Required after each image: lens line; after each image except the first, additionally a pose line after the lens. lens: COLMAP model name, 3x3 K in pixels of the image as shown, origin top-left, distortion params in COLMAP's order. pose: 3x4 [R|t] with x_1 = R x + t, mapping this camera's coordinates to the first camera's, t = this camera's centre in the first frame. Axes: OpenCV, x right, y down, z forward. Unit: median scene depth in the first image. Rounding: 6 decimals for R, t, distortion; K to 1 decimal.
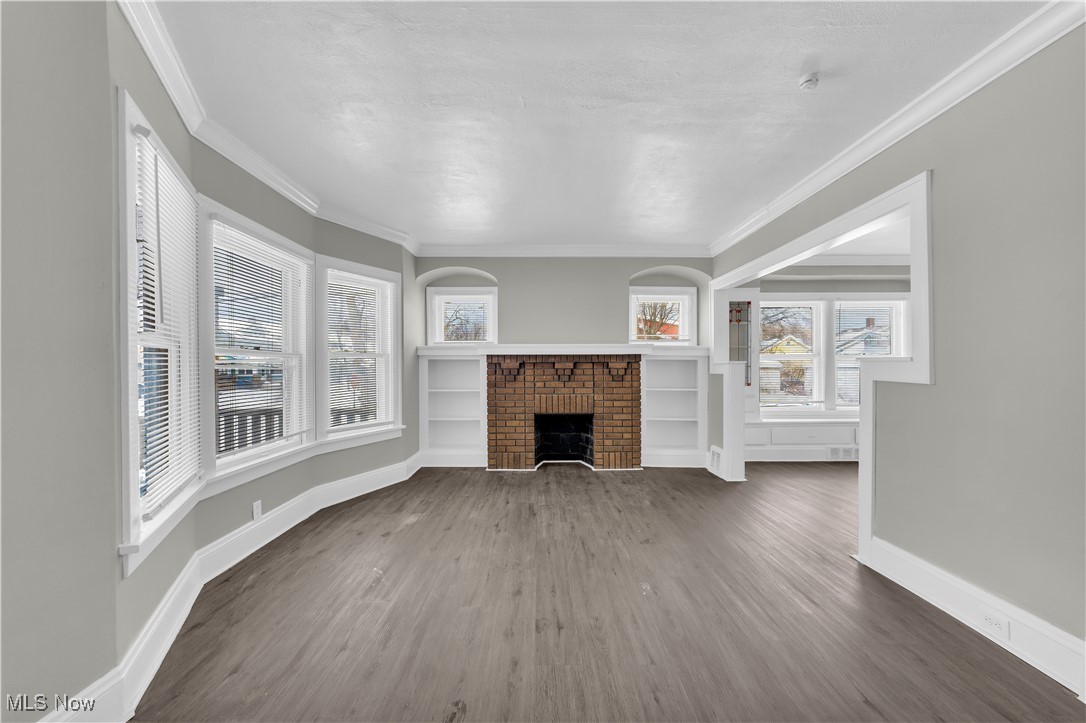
lens RADIAL K [[438.9, 0, 536.4], [0, 438.9, 366.6], [0, 0, 1]] dist [0.000017, 0.000010]
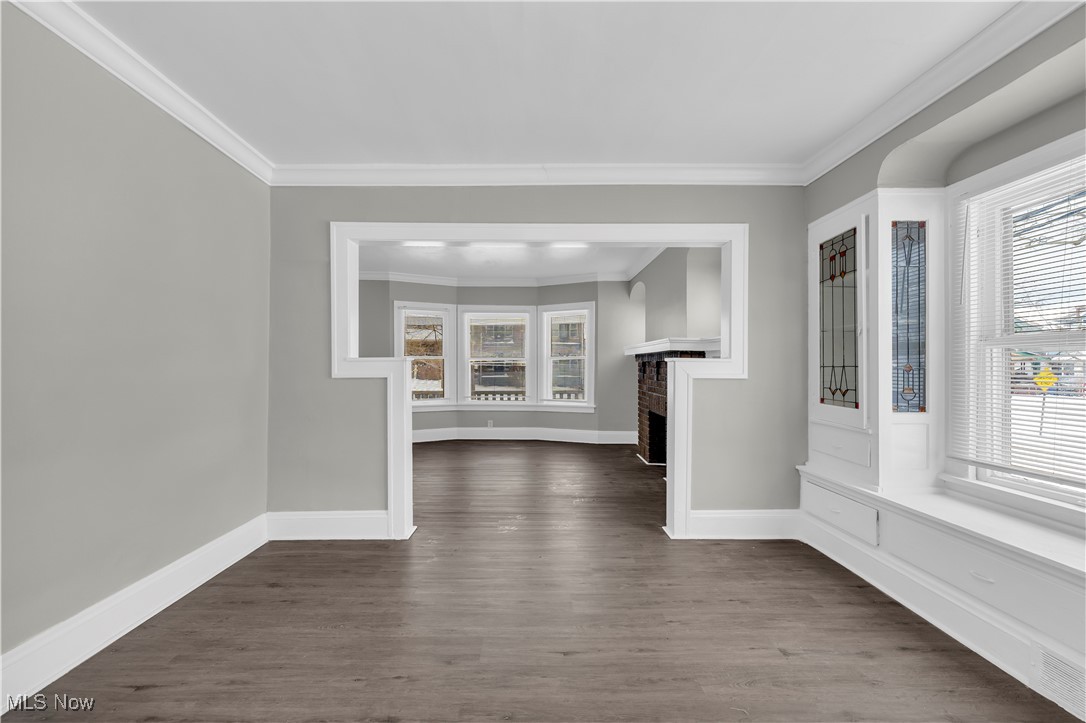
lens RADIAL K [[438.9, 0, 536.4], [0, 438.9, 366.6], [0, 0, 1]] dist [0.000017, 0.000010]
pose [[0.012511, 0.005813, -0.999905, 1.047581], [-0.003791, 0.999976, 0.005766, -0.002134], [0.999915, 0.003719, 0.012533, 0.722420]]
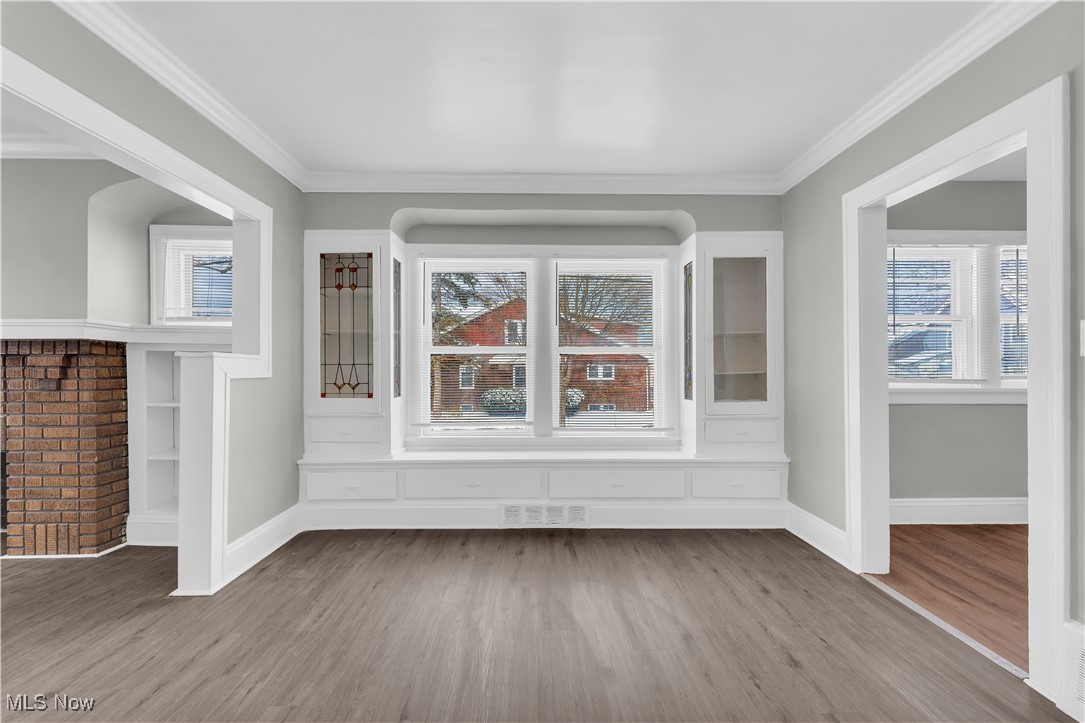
lens RADIAL K [[436.0, 0, 541.9], [0, 436.0, 366.6], [0, 0, 1]] dist [-0.001548, -0.000450]
pose [[0.999803, 0.004074, 0.019450, 0.774993], [-0.003995, 0.999984, -0.004103, 0.004231], [-0.019467, 0.004024, 0.999802, 0.461128]]
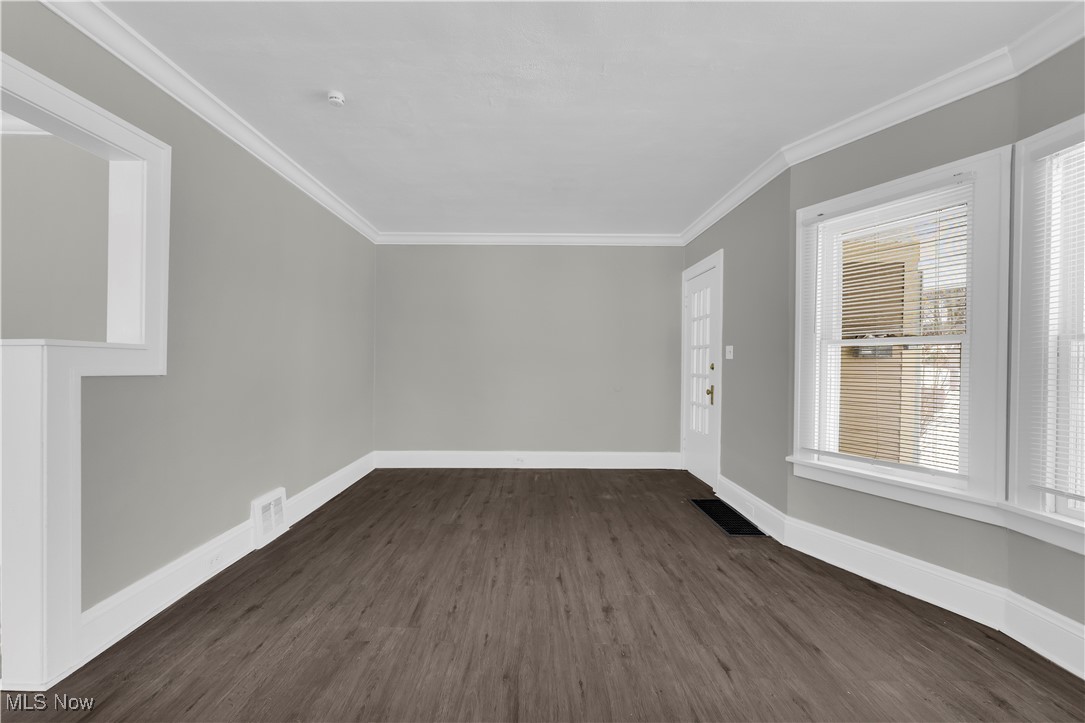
lens RADIAL K [[437.9, 0, 536.1], [0, 437.9, 364.8], [0, 0, 1]] dist [-0.000435, -0.000095]
pose [[-0.999916, -0.006273, -0.011385, 0.053426], [-0.006376, 0.999939, 0.008965, 0.001913], [0.011328, 0.009037, -0.999895, 0.868398]]
